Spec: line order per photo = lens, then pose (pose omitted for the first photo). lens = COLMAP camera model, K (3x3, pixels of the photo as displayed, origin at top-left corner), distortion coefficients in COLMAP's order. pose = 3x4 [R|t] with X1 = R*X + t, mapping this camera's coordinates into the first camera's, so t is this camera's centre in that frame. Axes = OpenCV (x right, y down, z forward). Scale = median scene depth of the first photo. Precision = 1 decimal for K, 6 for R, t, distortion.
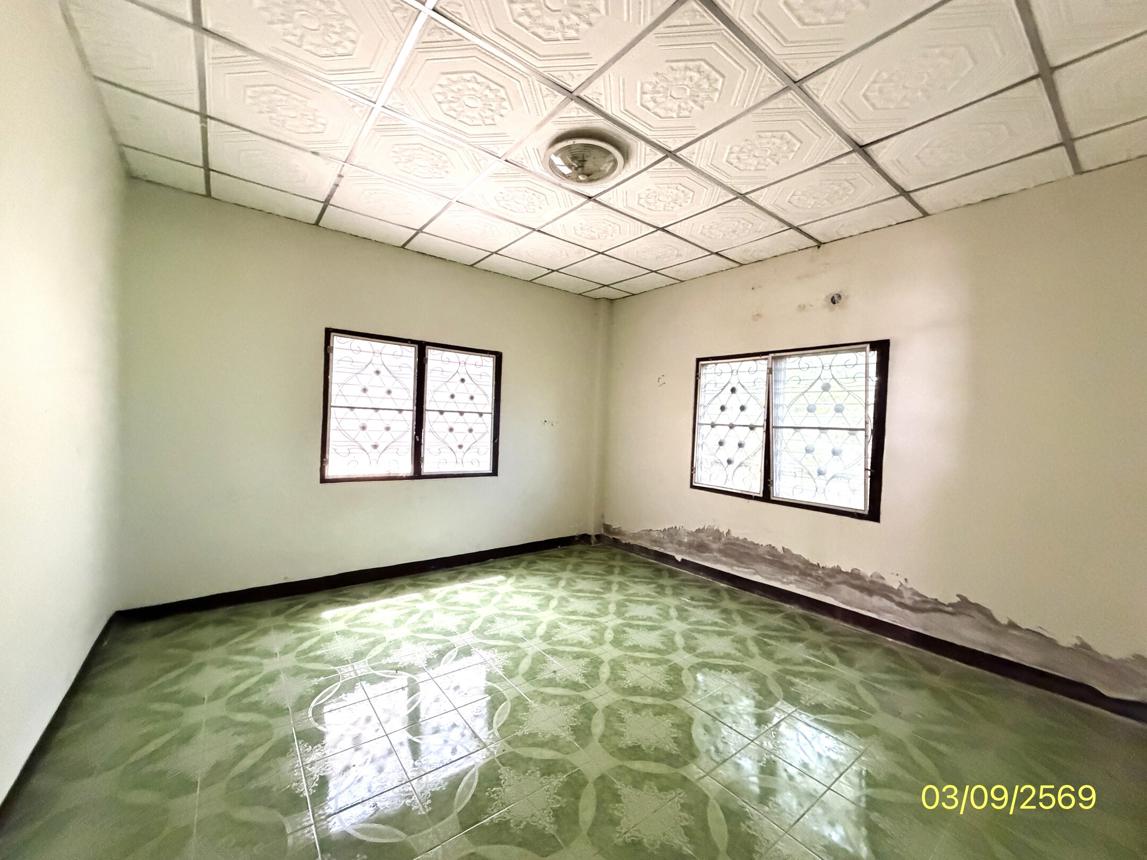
lens RADIAL K [[457.5, 0, 573.5], [0, 457.5, 430.0], [0, 0, 1]] dist [0.000925, 0.000035]
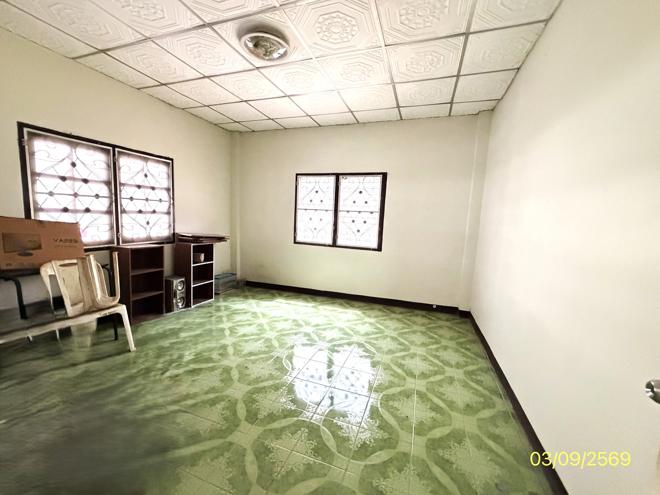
lens RADIAL K [[259.7, 0, 331.0], [0, 259.7, 232.0], [0, 0, 1]] dist [-0.002478, -0.000295]
pose [[0.538240, 0.040473, -0.841819, 0.539663], [-0.031828, 0.999110, 0.027685, 0.015957], [0.842190, 0.011892, 0.539049, 0.412722]]
